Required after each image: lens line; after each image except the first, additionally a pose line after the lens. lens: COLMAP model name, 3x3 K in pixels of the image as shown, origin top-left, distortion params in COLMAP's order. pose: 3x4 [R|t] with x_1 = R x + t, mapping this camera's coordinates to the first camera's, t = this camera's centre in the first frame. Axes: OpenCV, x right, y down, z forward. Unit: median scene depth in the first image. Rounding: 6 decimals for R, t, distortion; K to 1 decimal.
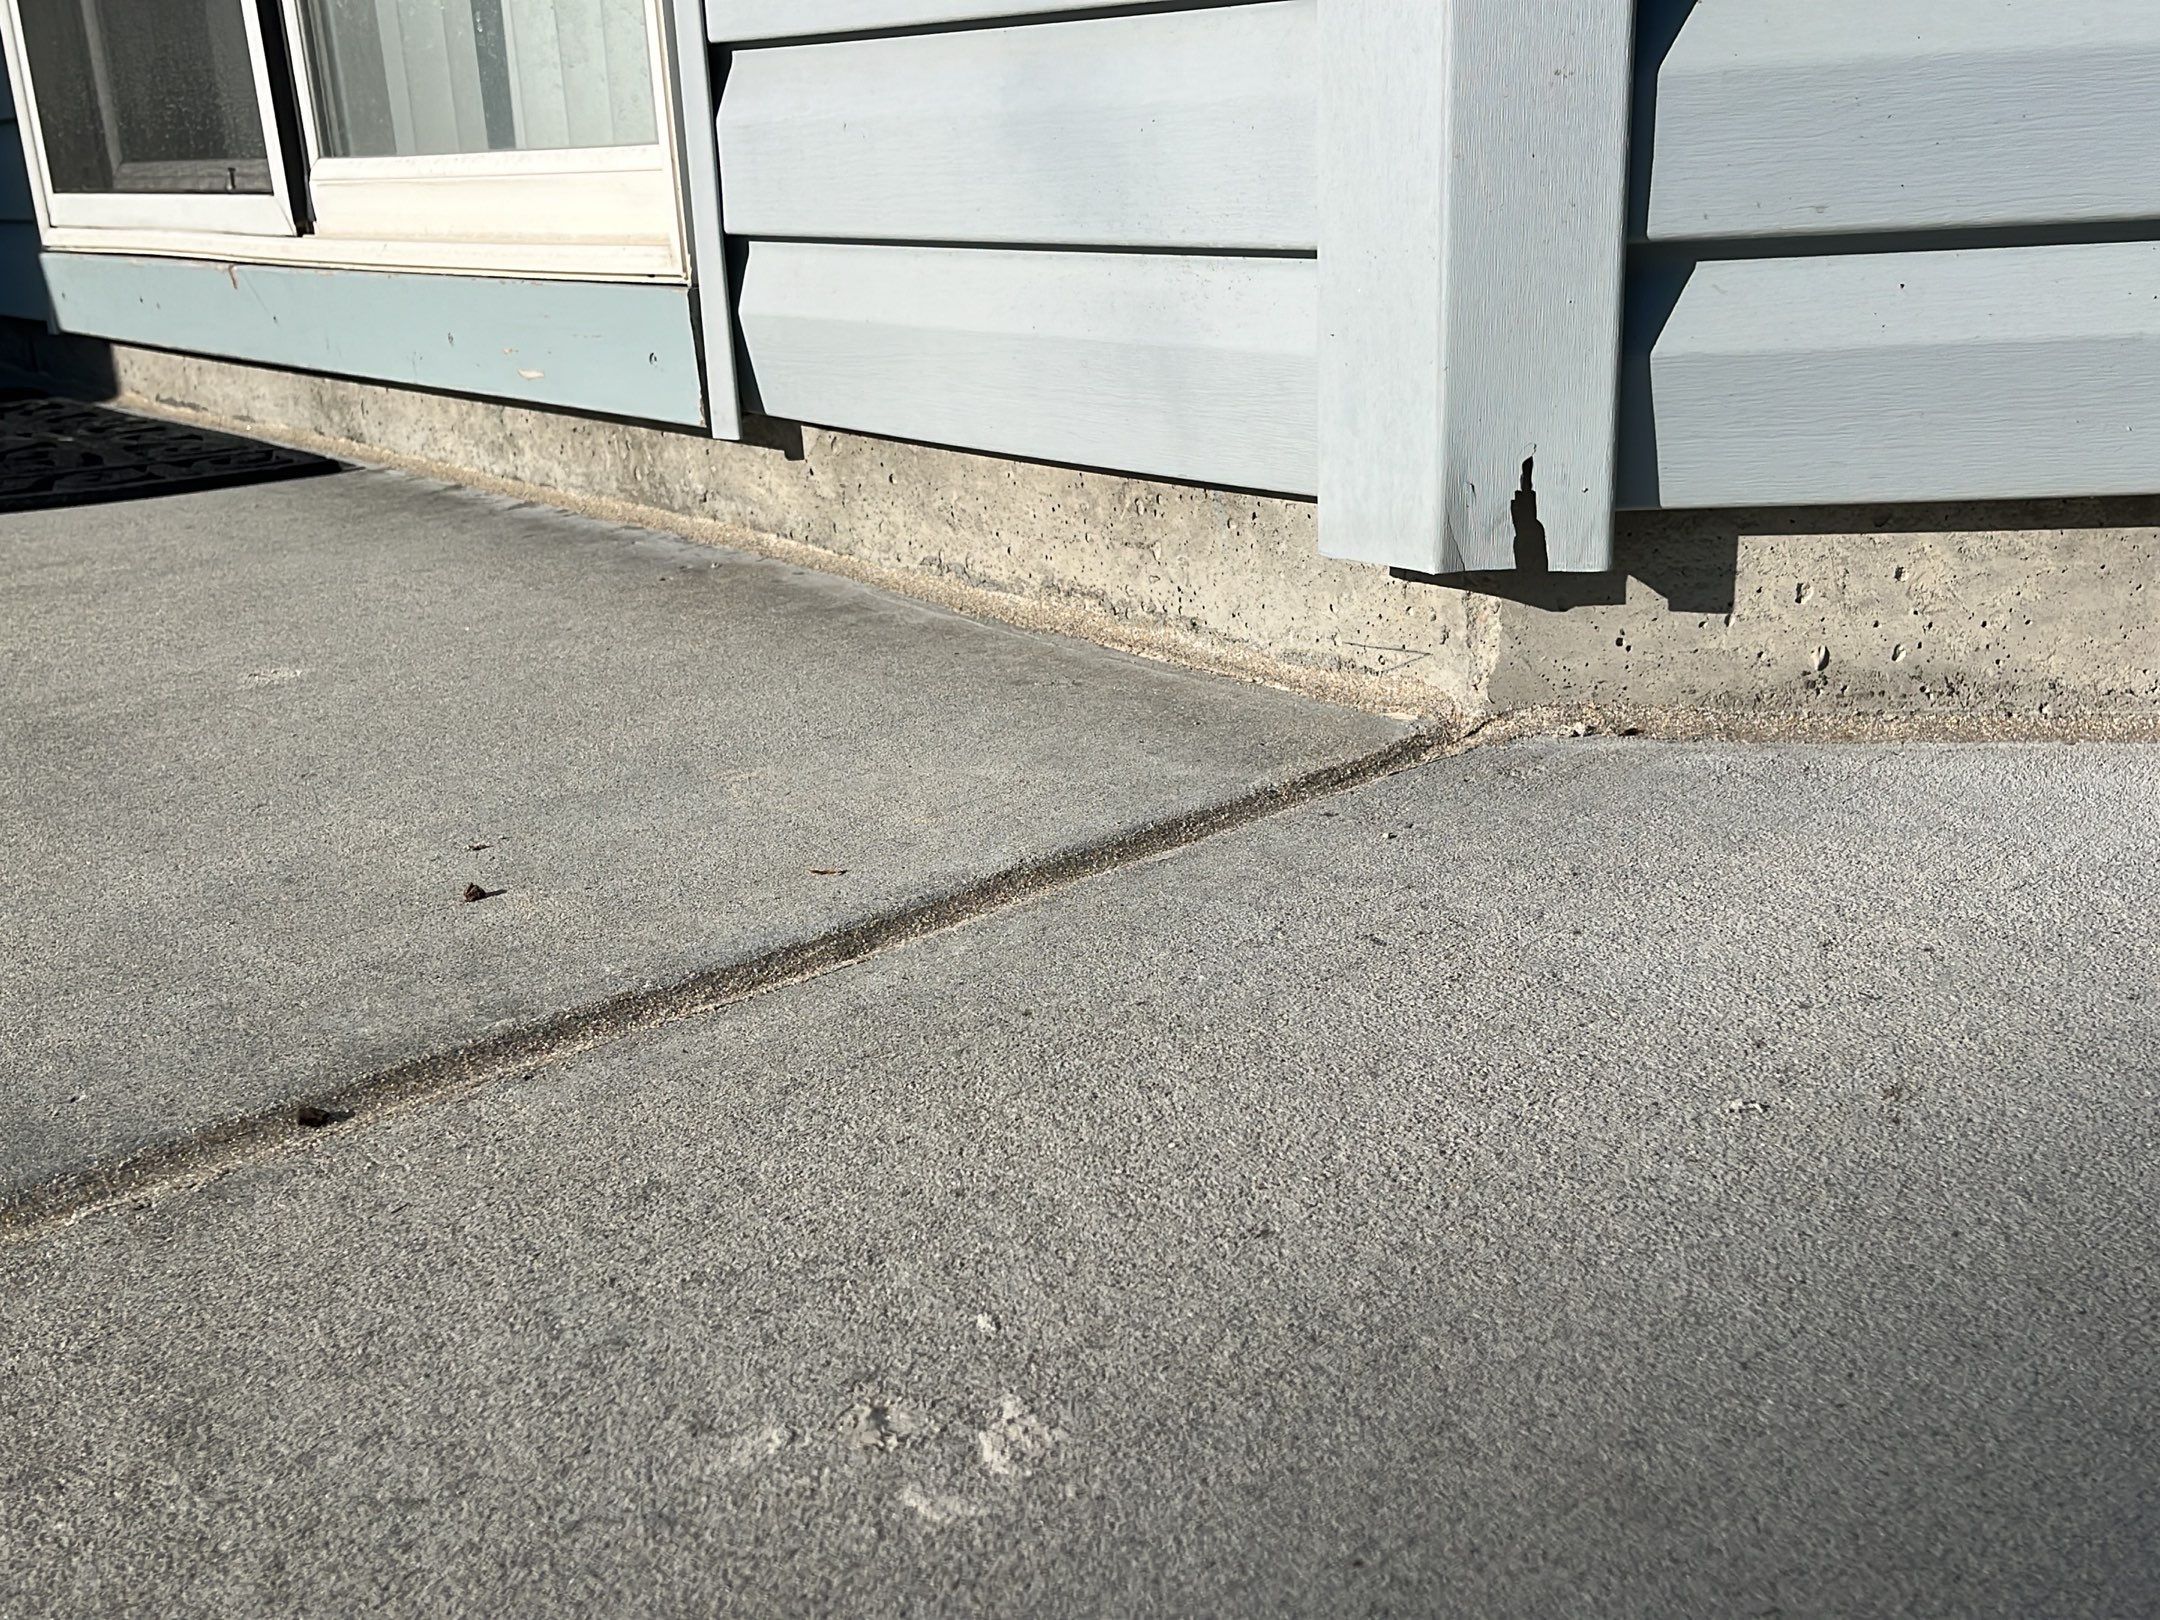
lens RADIAL K [[2126.2, 0, 1080.0], [0, 2126.2, 810.0], [0, 0, 1]] dist [0.015973, -0.003467]
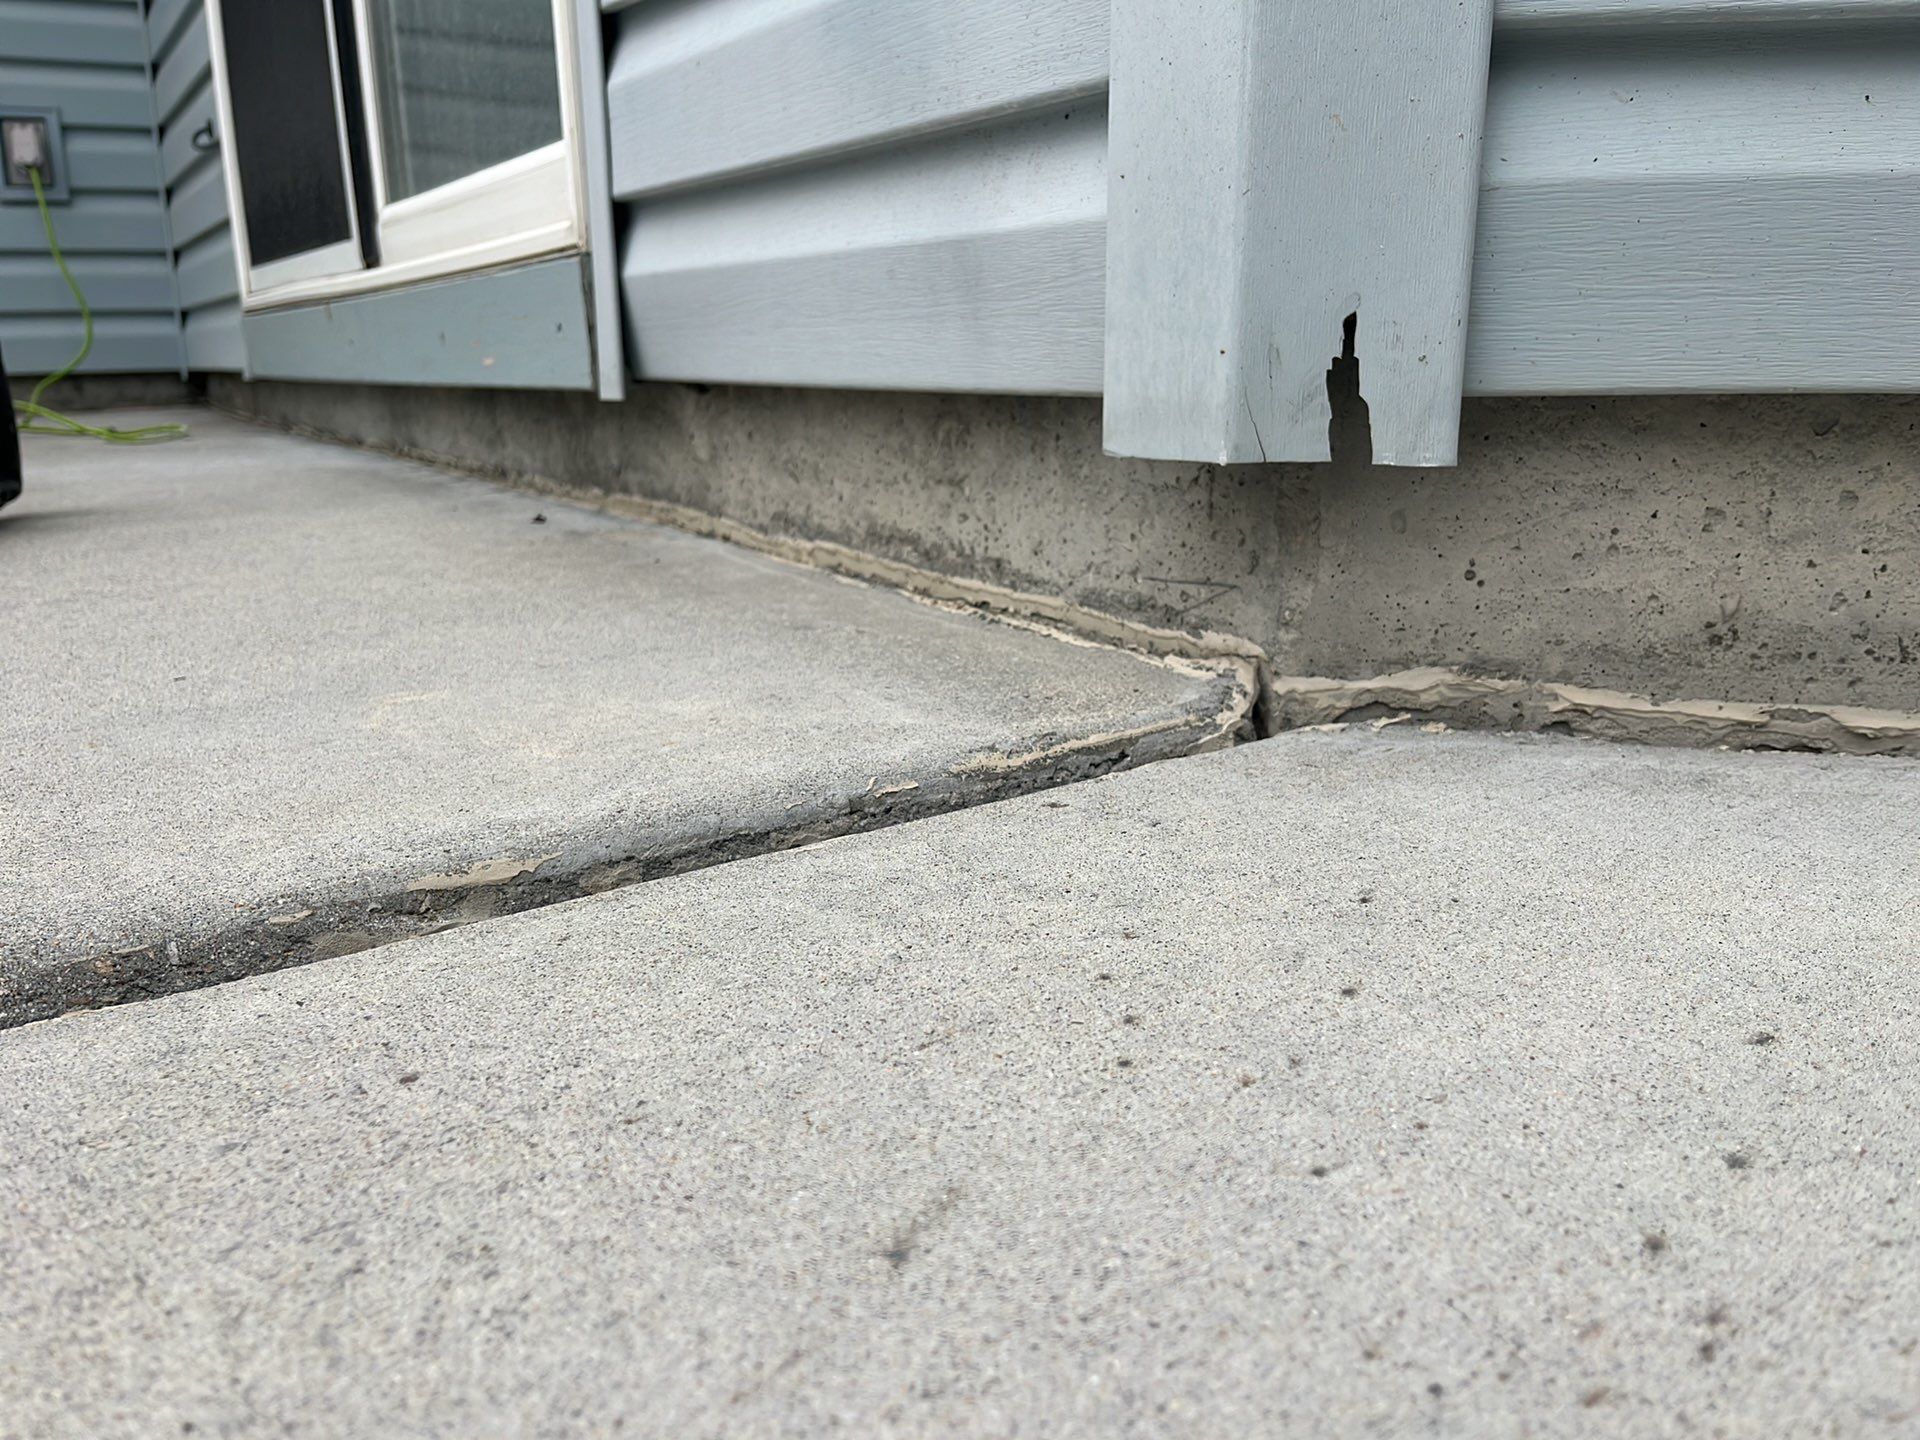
lens RADIAL K [[1485.5, 0, 960.0], [0, 1485.5, 720.0], [0, 0, 1]] dist [0.090214, -0.124534]
pose [[0.992436, 0.056268, -0.109106, 0.114396], [-0.063596, 0.995864, -0.064888, 0.022578], [0.105004, 0.071336, 0.991910, 0.377873]]
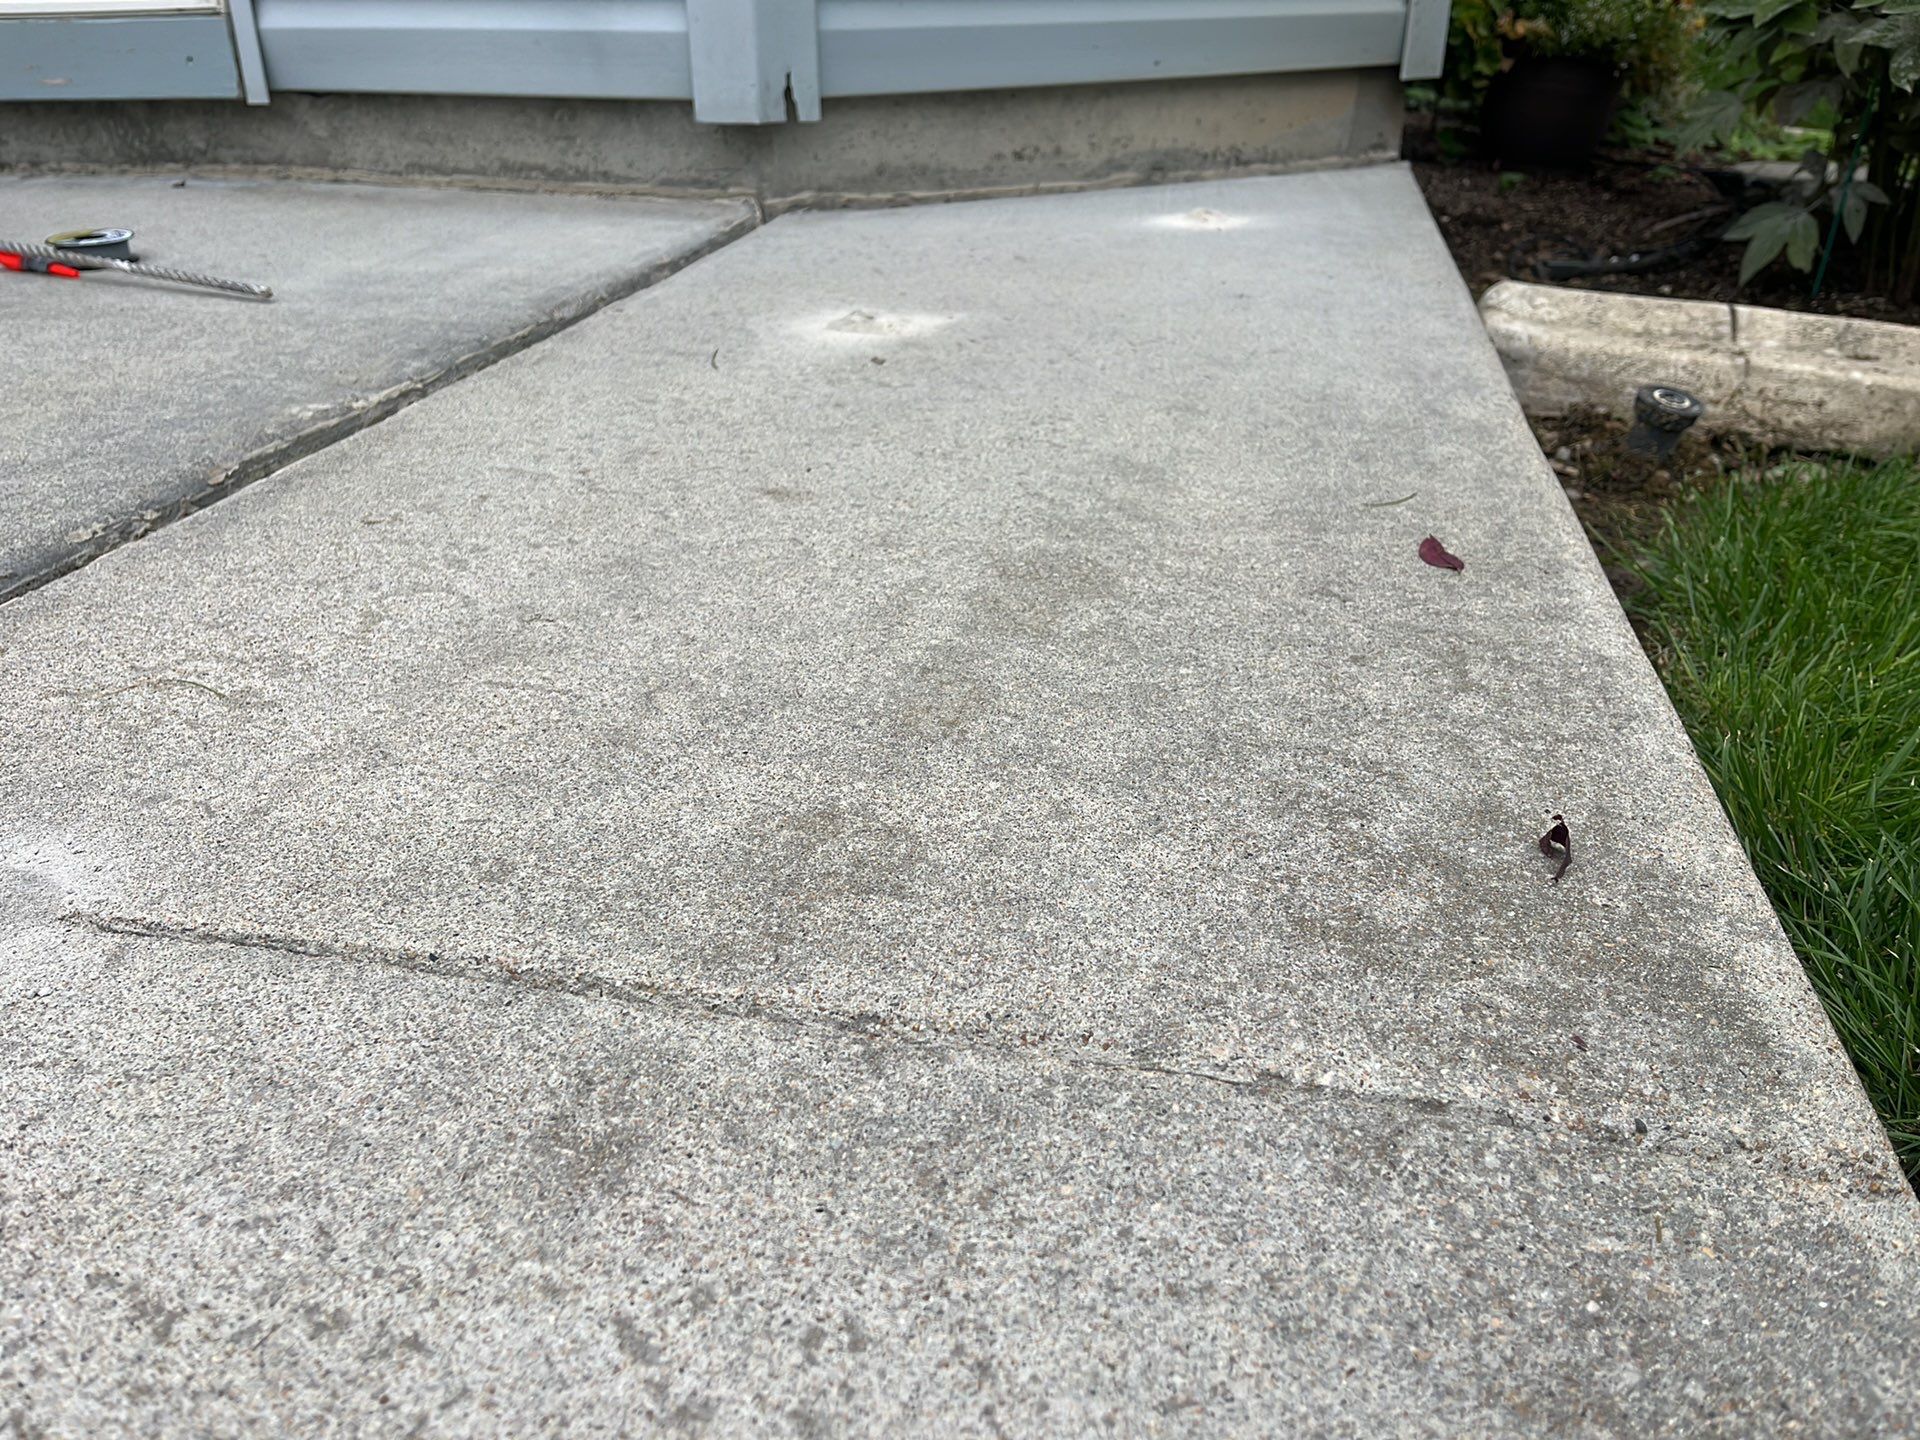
lens RADIAL K [[1485.5, 0, 960.0], [0, 1485.5, 720.0], [0, 0, 1]] dist [0.090214, -0.124534]
pose [[0.781600, -0.246055, 0.573200, -0.700445], [0.165435, 0.967775, 0.189850, 0.227140], [-0.601442, -0.053559, 0.797119, -0.485930]]
